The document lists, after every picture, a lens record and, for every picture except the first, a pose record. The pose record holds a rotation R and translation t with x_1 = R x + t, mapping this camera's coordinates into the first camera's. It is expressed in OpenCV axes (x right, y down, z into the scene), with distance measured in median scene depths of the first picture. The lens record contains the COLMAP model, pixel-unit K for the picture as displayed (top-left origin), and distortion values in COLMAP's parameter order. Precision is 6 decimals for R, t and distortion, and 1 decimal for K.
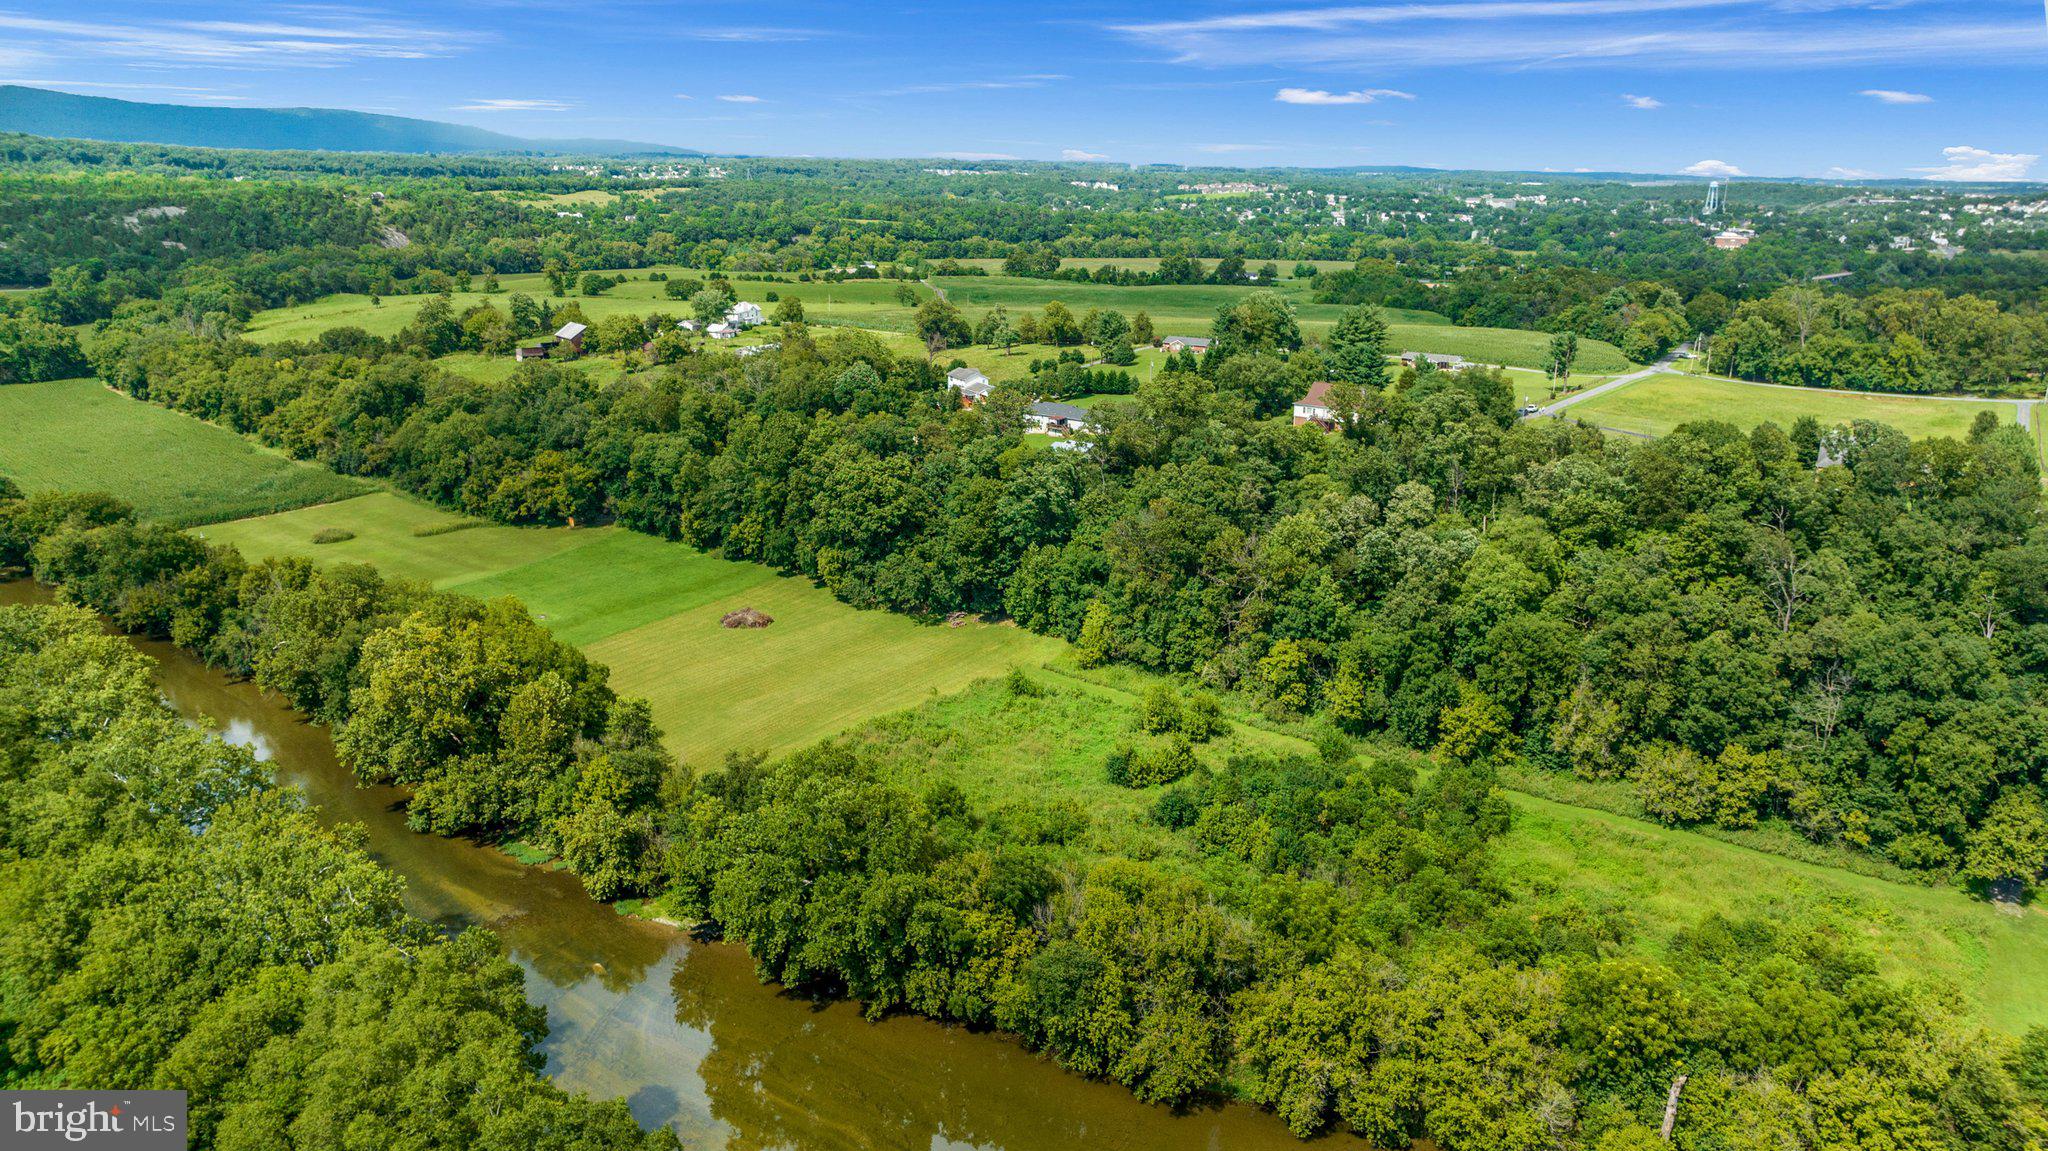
lens RADIAL K [[1436.8, 0, 1008.2], [0, 1436.8, 572.1], [0, 0, 1]] dist [-0.029137, 0.026407]
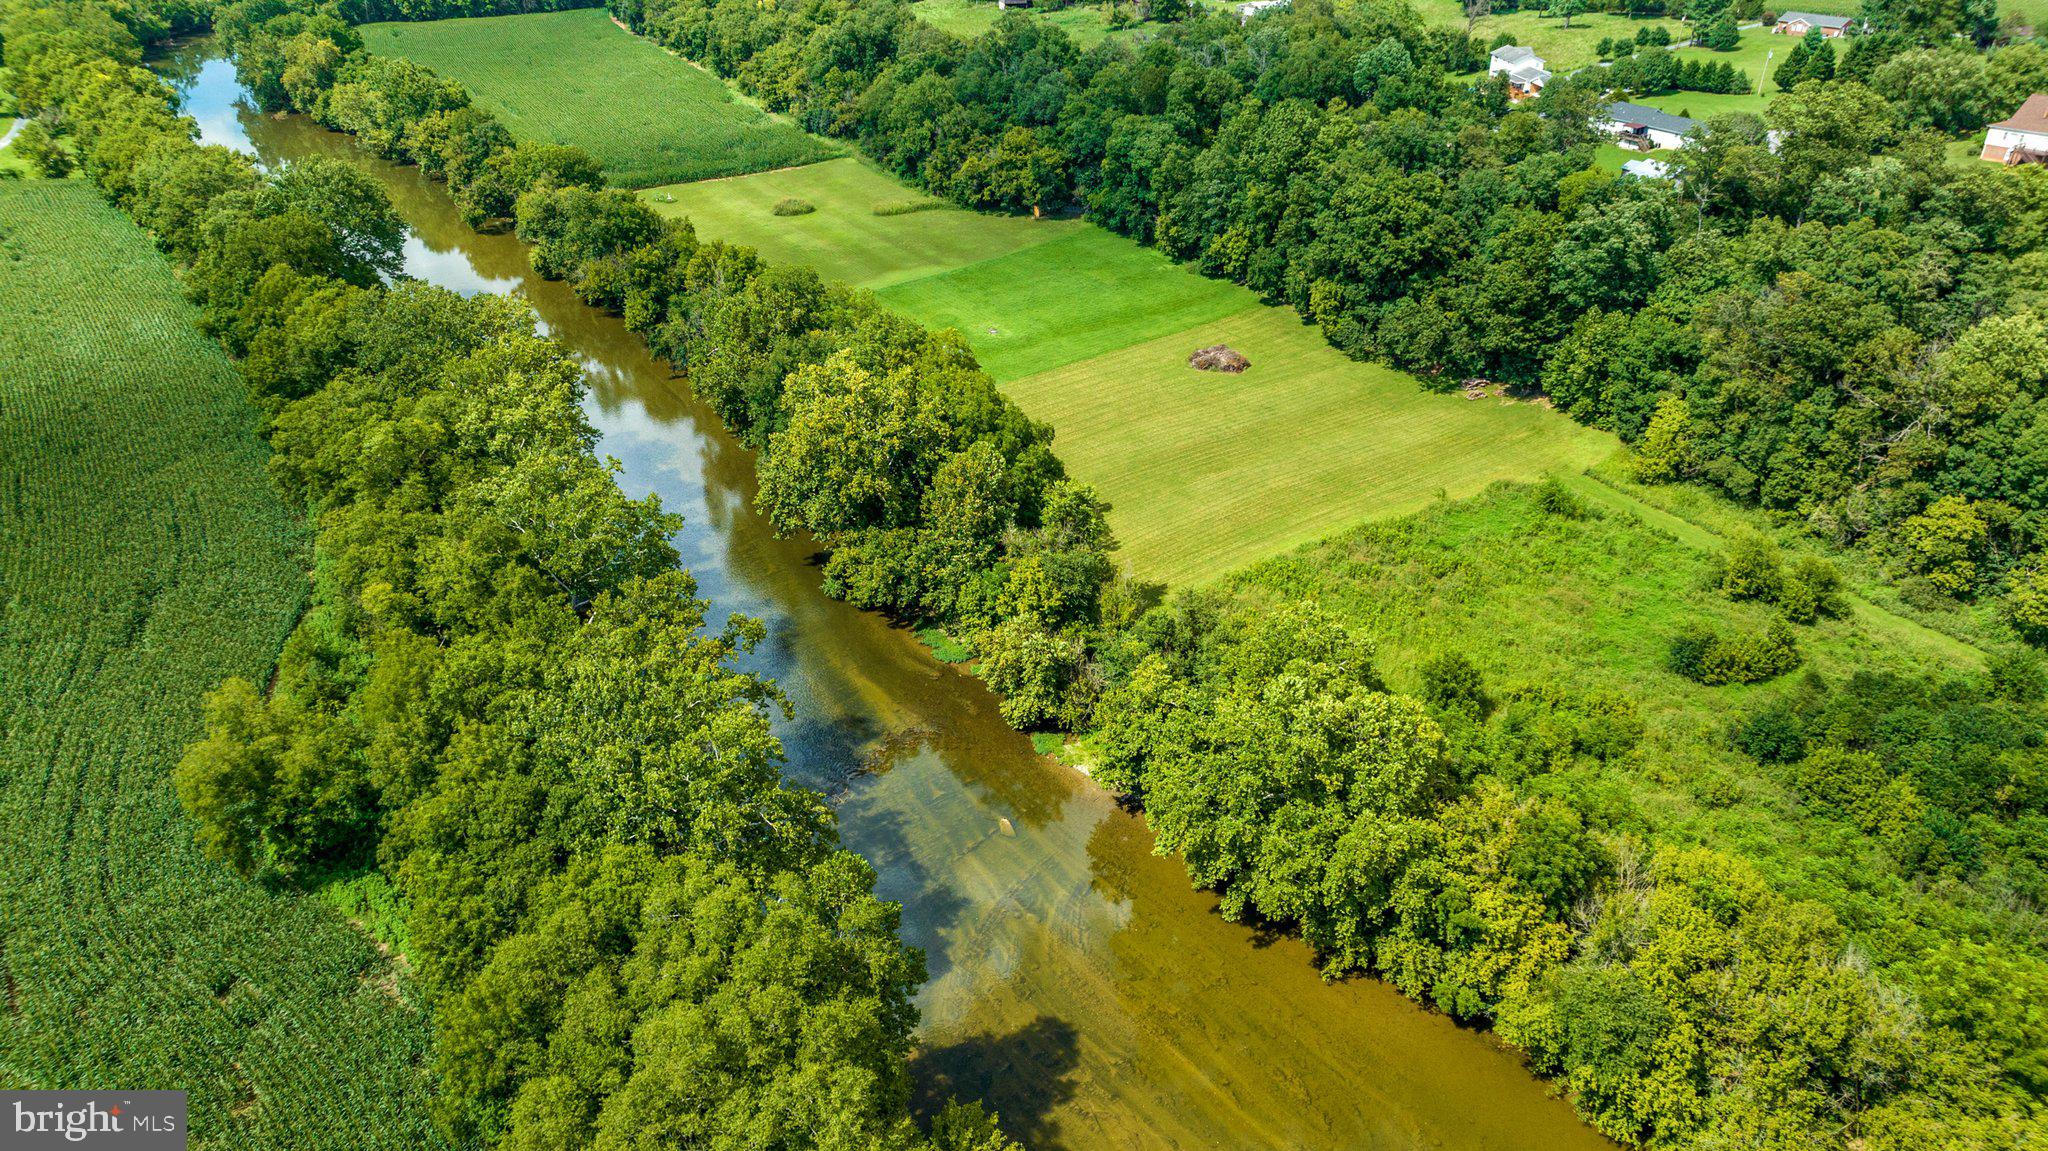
lens RADIAL K [[1436.8, 0, 1018.2], [0, 1436.8, 578.4], [0, 0, 1]] dist [-0.029137, 0.026407]
pose [[0.948078, 0.149498, -0.280709, -0.044663], [-0.079154, 0.965775, 0.247008, -0.050945], [0.308029, -0.211963, 0.927464, 0.175203]]
